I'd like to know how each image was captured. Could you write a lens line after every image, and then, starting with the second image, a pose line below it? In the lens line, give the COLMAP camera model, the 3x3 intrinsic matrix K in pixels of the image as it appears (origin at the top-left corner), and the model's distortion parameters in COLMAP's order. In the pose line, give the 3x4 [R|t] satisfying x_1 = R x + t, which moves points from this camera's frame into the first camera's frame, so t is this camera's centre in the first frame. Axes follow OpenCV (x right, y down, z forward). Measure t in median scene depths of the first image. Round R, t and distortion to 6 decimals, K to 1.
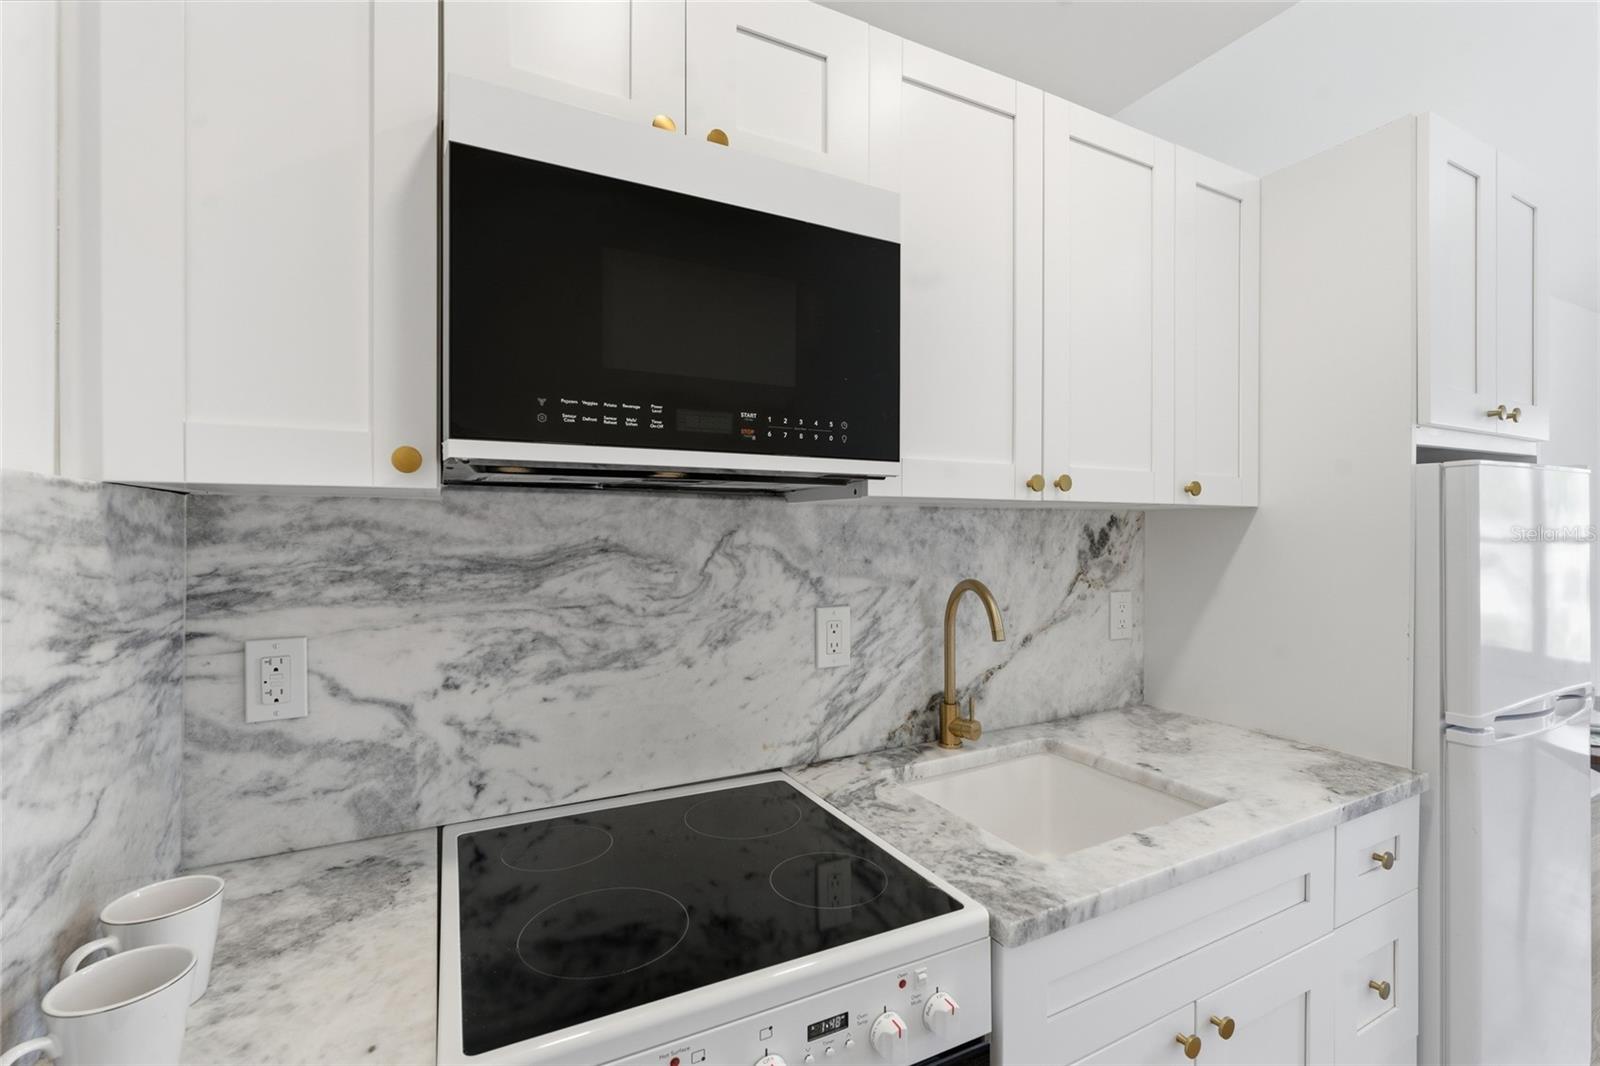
lens RADIAL K [[699.1, 0, 798.4], [0, 699.1, 532.9], [0, 0, 1]] dist [-0.009915, 0.002391]
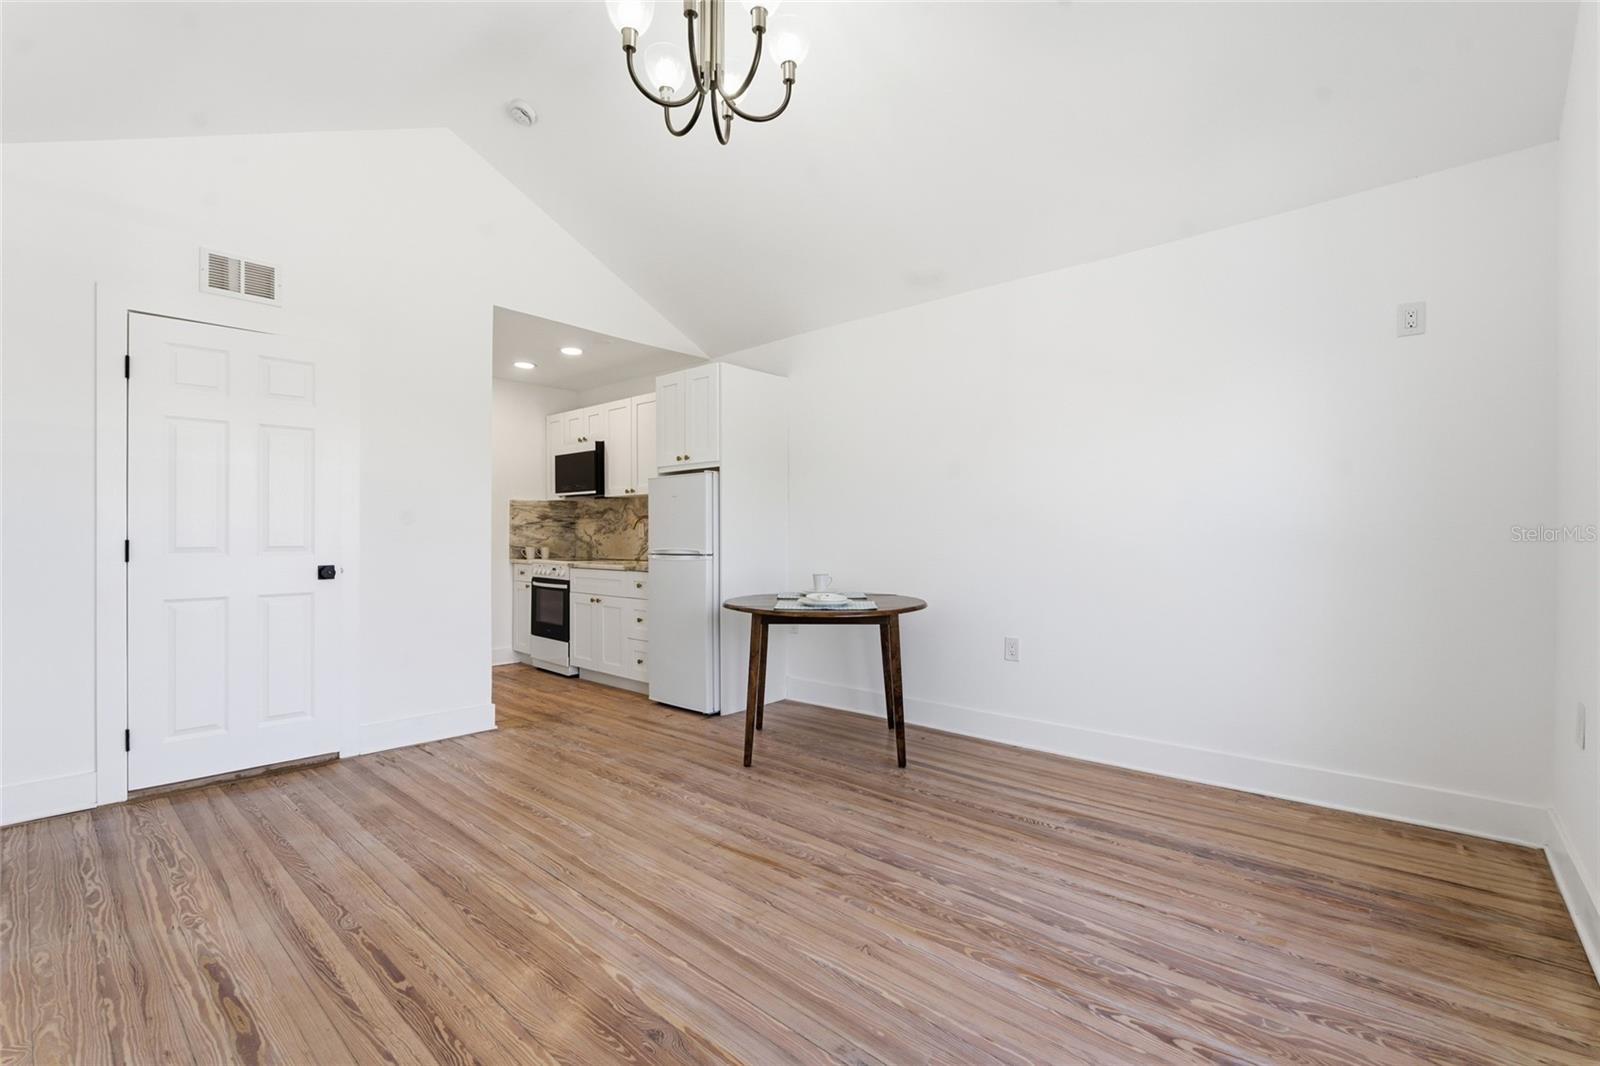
lens RADIAL K [[699.1, 0, 803.1], [0, 699.1, 534.8], [0, 0, 1]] dist [-0.009915, 0.002391]
pose [[0.363528, 0.005296, -0.931568, 5.250818], [-0.001682, 0.999986, 0.005029, 0.190199], [0.931582, -0.000261, 0.363532, 0.493413]]
